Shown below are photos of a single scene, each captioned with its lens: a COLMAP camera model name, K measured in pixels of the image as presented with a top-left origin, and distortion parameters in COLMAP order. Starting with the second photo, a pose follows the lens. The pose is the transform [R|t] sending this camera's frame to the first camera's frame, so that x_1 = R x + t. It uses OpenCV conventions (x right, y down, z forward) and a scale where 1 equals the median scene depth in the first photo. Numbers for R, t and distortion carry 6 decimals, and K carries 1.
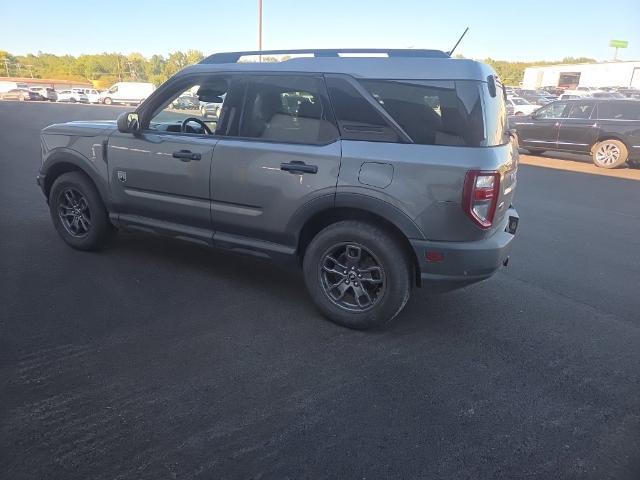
lens RADIAL K [[498.0, 0, 314.0], [0, 498.0, 240.4], [0, 0, 1]] dist [0.062160, -0.048141]
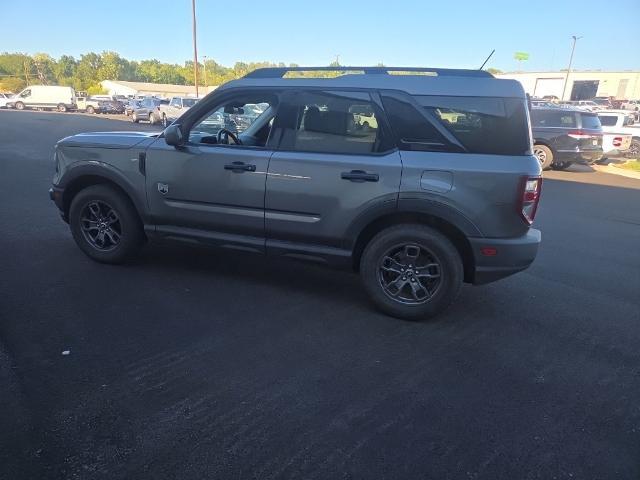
lens RADIAL K [[498.0, 0, 313.8], [0, 498.0, 256.0], [0, 0, 1]] dist [0.062160, -0.048141]
pose [[0.984050, -0.047665, 0.171387, -0.305776], [0.044162, 0.998731, 0.024201, -0.002962], [-0.172323, -0.016247, 0.984907, -0.058402]]
